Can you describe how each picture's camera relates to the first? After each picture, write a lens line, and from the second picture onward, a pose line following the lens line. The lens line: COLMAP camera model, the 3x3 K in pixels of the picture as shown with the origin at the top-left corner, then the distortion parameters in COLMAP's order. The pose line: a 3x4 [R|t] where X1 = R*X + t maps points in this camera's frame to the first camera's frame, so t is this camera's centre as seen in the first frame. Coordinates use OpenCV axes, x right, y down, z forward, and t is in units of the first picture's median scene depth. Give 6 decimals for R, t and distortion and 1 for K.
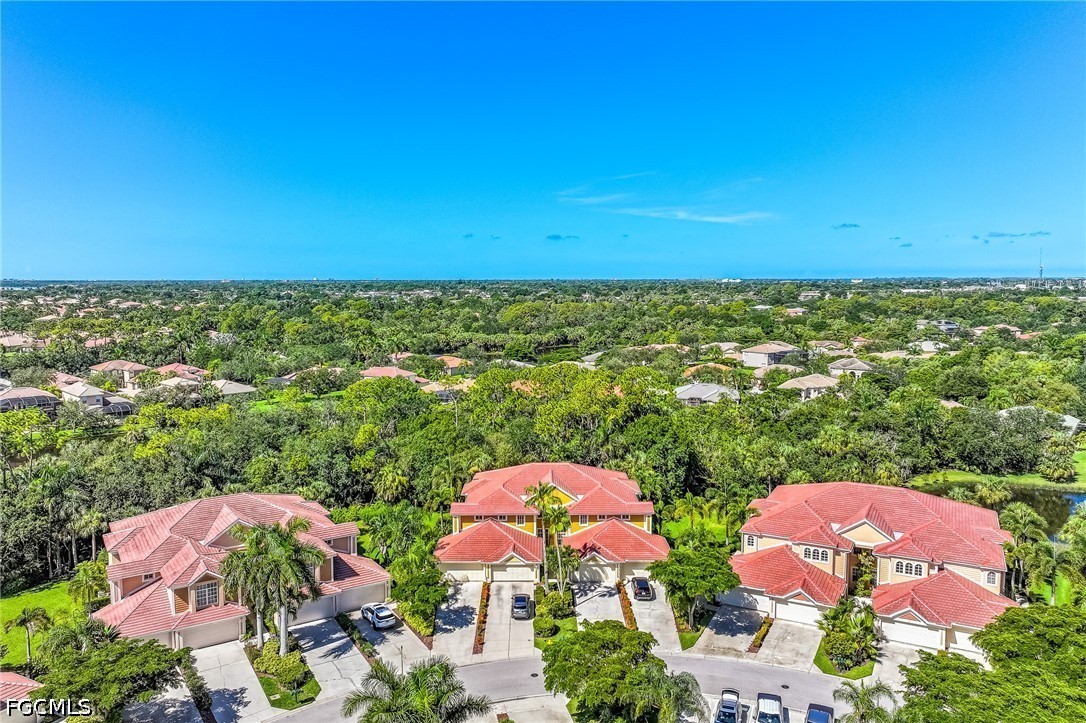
lens RADIAL K [[738.8, 0, 543.0], [0, 738.8, 361.5], [0, 0, 1]] dist [0.006697, 0.002727]
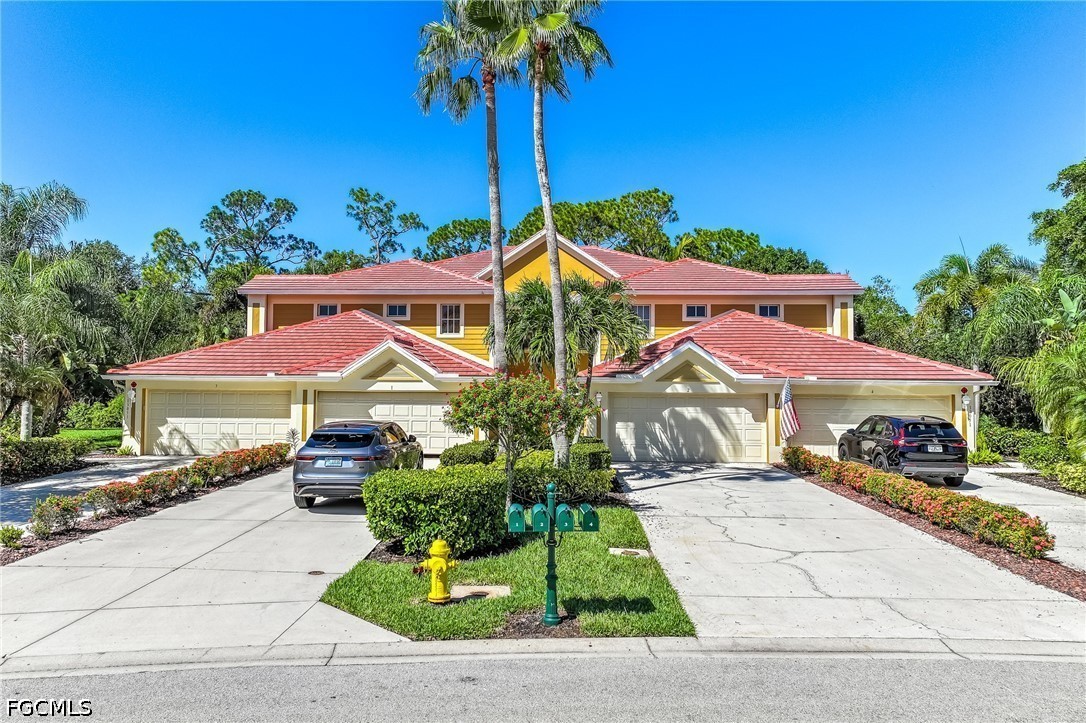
lens RADIAL K [[740.9, 0, 524.2], [0, 740.9, 365.6], [0, 0, 1]] dist [0.009422, 0.002132]
pose [[0.998078, 0.001425, -0.061954, 0.026135], [-0.009732, 0.990934, -0.133999, 0.307333], [0.061201, 0.134344, 0.989043, 0.738975]]
